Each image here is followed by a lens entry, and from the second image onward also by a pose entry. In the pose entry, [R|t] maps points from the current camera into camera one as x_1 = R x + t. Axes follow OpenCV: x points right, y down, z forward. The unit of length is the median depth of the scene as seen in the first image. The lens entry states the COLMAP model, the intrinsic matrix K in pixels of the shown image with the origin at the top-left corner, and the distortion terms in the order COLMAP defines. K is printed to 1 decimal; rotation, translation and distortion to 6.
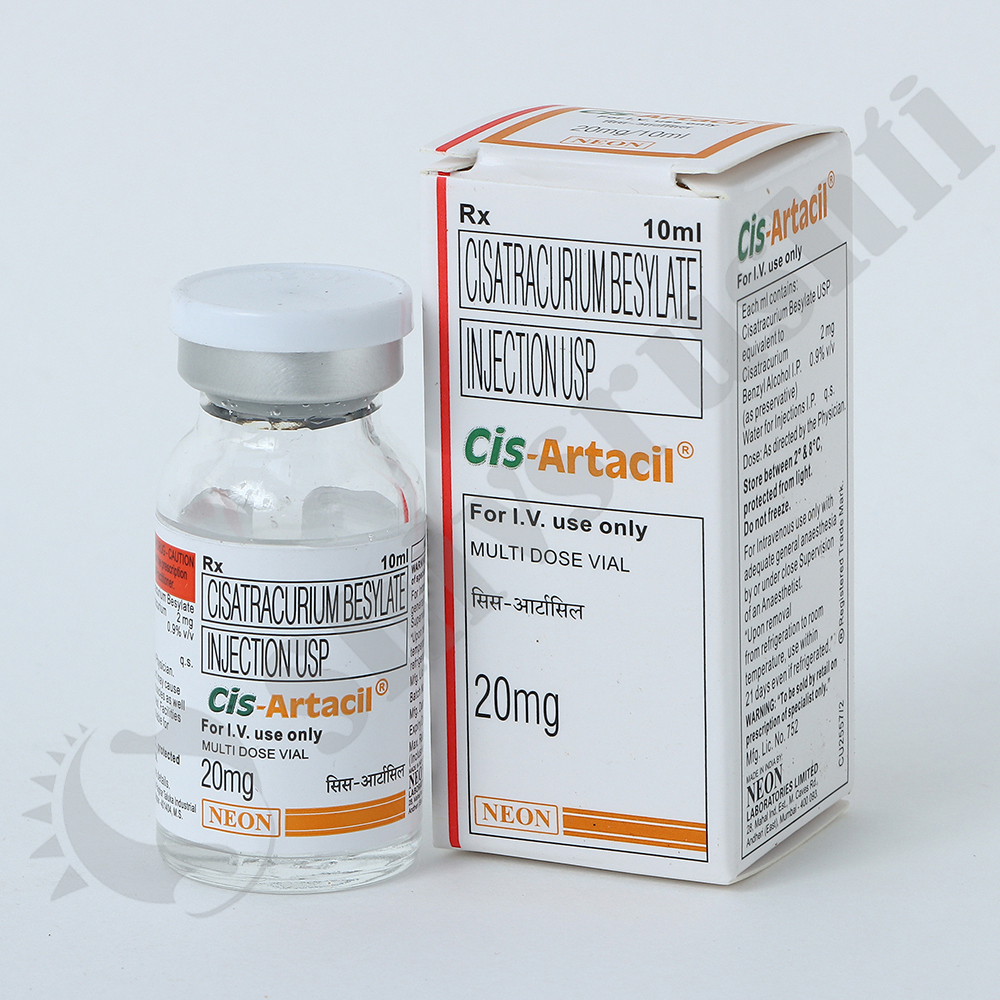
lens RADIAL K [[6581.4, 0, 499.5], [0, 6581.4, 503.3], [0, 0, 1]] dist [0.136828, 0.000000]
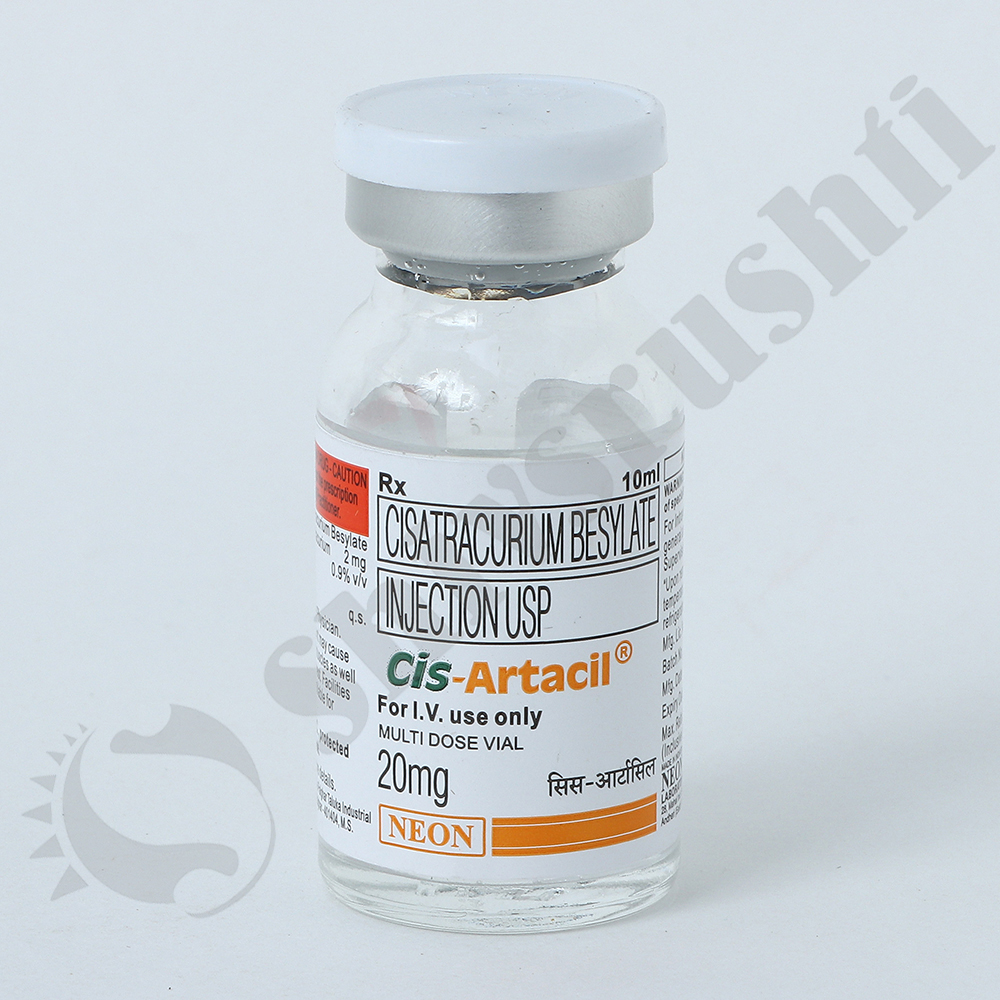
lens RADIAL K [[6581.4, 0, 502.4], [0, 6581.4, 500.5], [0, 0, 1]] dist [0.136828, 0.000000]
pose [[0.998607, -0.000442, -0.052758, 0.007247], [0.000161, 0.999986, -0.005331, 0.014969], [0.052760, 0.005315, 0.998593, 0.268698]]
